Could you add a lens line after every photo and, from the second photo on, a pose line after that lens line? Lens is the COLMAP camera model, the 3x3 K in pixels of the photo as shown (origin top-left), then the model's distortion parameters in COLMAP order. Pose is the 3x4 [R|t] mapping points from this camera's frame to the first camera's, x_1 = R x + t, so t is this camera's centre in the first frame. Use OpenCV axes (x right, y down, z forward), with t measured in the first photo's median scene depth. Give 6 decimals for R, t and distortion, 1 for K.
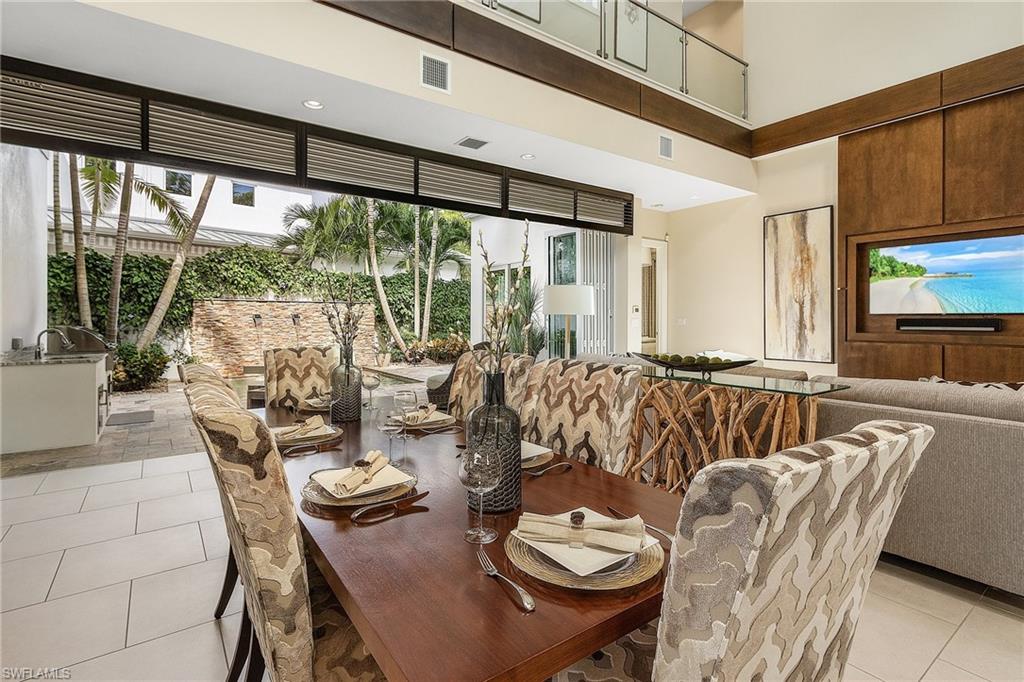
lens RADIAL K [[478.3, 0, 512.0], [0, 478.3, 323.1], [0, 0, 1]] dist [-0.003069, -0.000935]
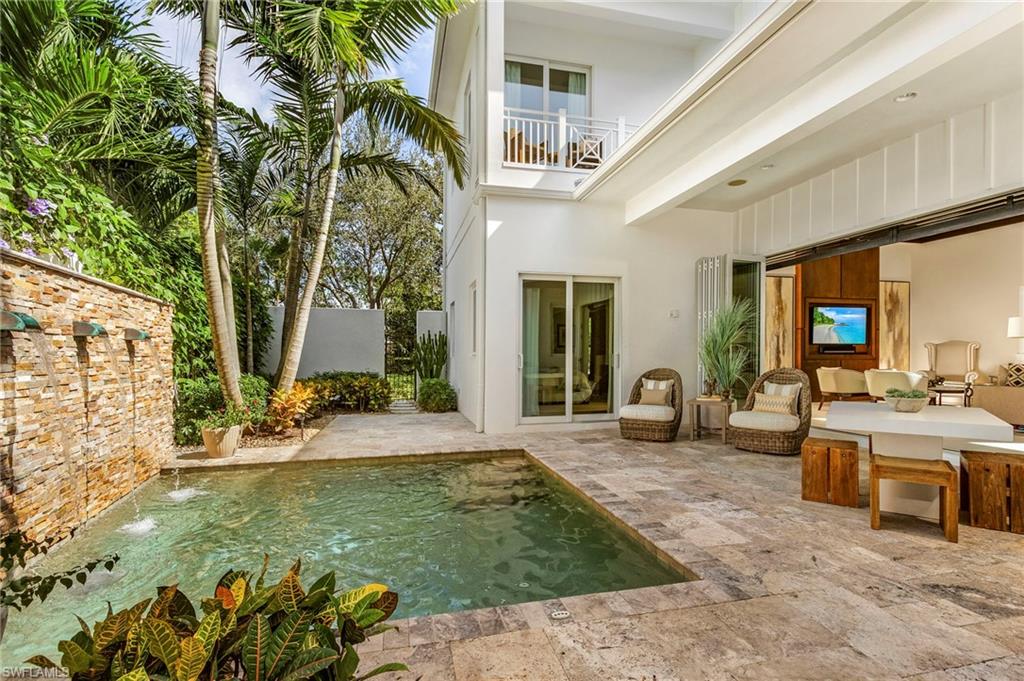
lens RADIAL K [[476.0, 0, 512.9], [0, 476.0, 338.3], [0, 0, 1]] dist [0.000311, 0.000157]
pose [[0.388090, 0.030839, 0.921105, -0.742778], [0.013071, 0.999155, -0.038960, 0.007929], [-0.921529, 0.027160, 0.387359, 0.782694]]
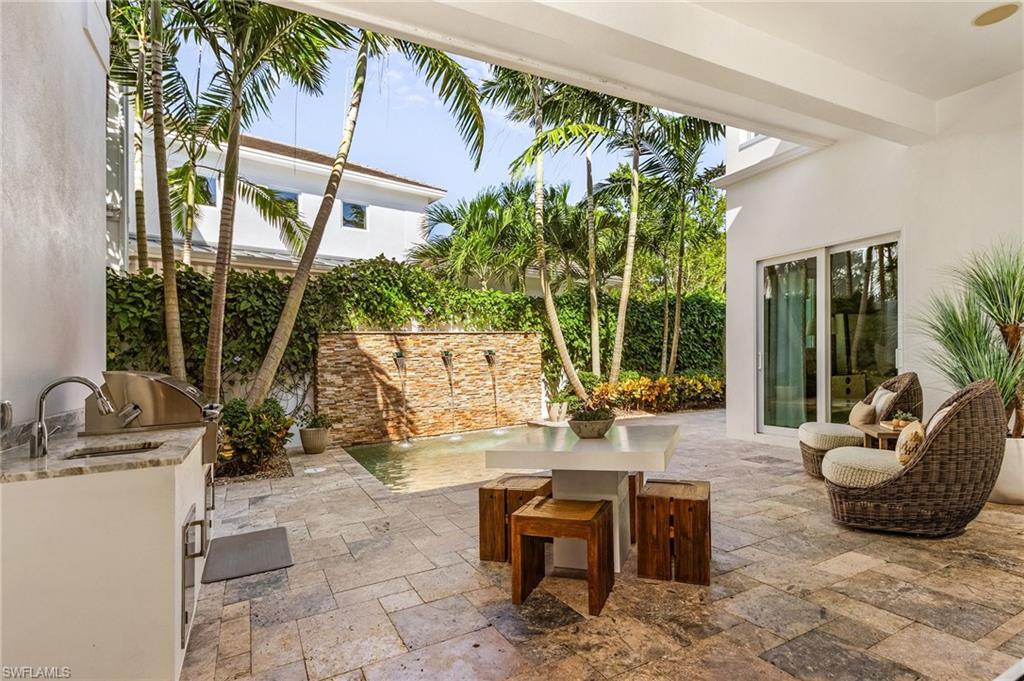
lens RADIAL K [[508.4, 0, 532.0], [0, 508.4, 338.5], [0, 0, 1]] dist [0.001671, 0.000249]
pose [[0.989846, -0.042097, -0.135764, -0.281913], [0.035427, 0.998061, -0.051183, 0.008121], [0.137655, 0.045853, 0.989418, 0.335987]]
